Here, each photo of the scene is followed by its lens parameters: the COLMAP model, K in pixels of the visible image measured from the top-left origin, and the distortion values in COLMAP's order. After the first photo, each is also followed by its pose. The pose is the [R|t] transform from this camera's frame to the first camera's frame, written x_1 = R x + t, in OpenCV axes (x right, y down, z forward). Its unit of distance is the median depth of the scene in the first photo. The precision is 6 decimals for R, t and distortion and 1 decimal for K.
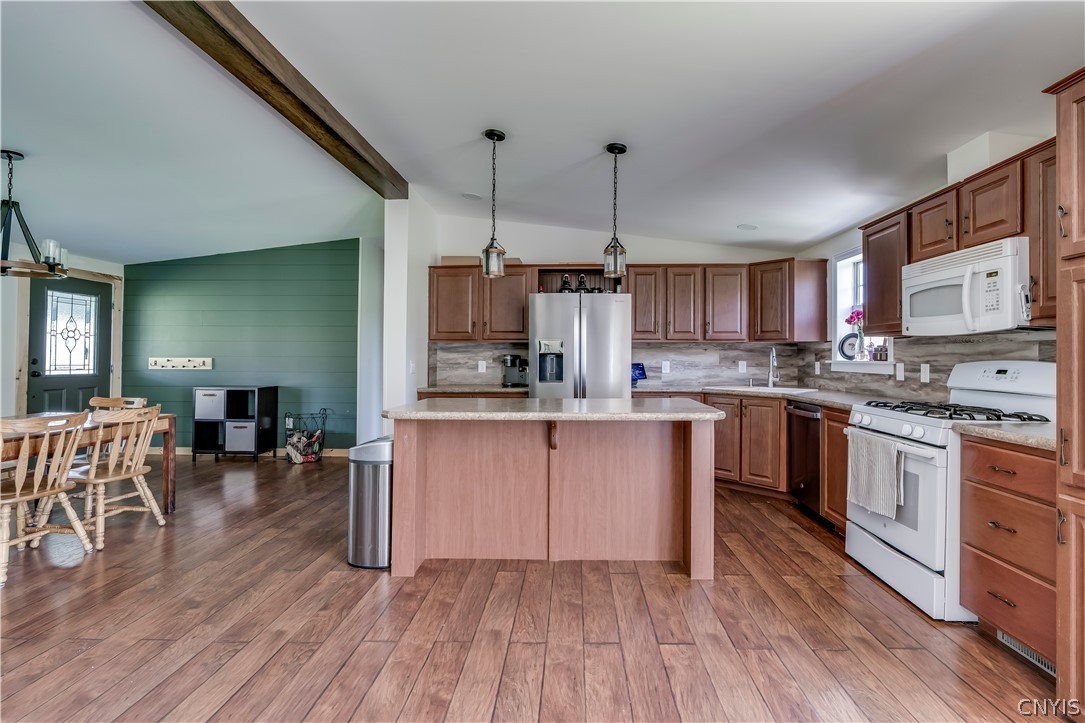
lens RADIAL K [[505.7, 0, 548.7], [0, 505.7, 354.2], [0, 0, 1]] dist [-0.007265, 0.003049]
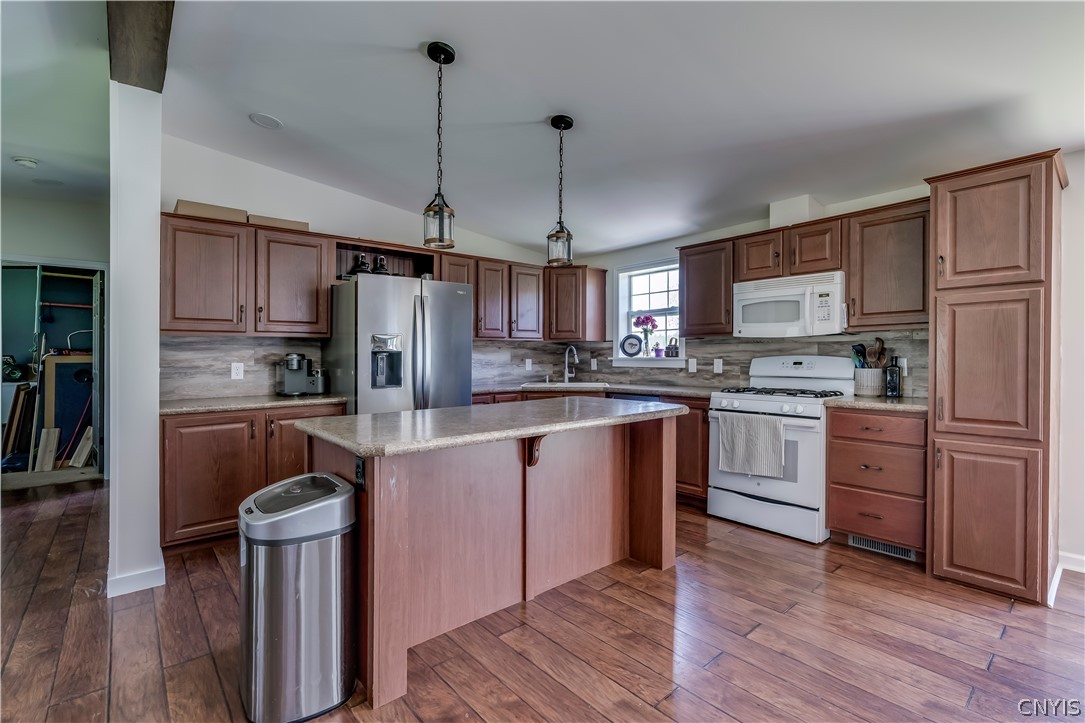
lens RADIAL K [[505.7, 0, 540.4], [0, 505.7, 359.9], [0, 0, 1]] dist [-0.007265, 0.003049]
pose [[0.732683, -0.011411, 0.680475, -0.443191], [0.003138, 0.999905, 0.013389, 0.002328], [-0.680563, -0.007674, 0.732649, 0.314041]]
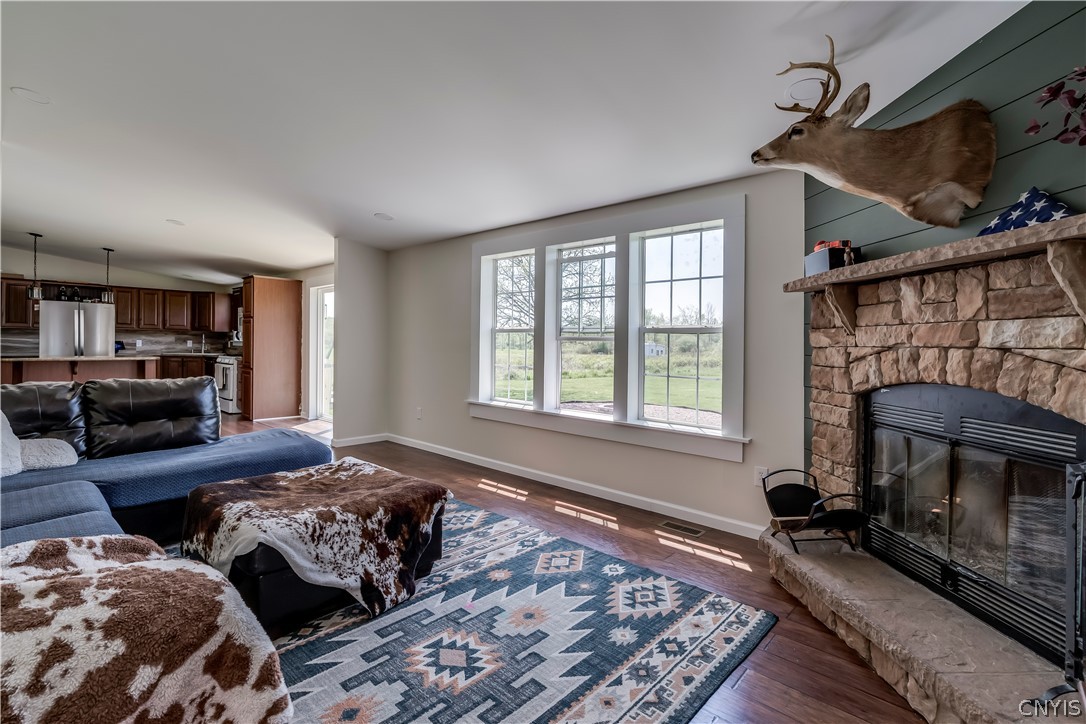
lens RADIAL K [[506.1, 0, 560.7], [0, 506.1, 348.2], [0, 0, 1]] dist [-0.007265, 0.003049]
pose [[0.626223, -0.004206, 0.779633, -0.331208], [-0.015141, 0.999731, 0.017555, -0.016807], [-0.779497, -0.022798, 0.625991, -1.875656]]
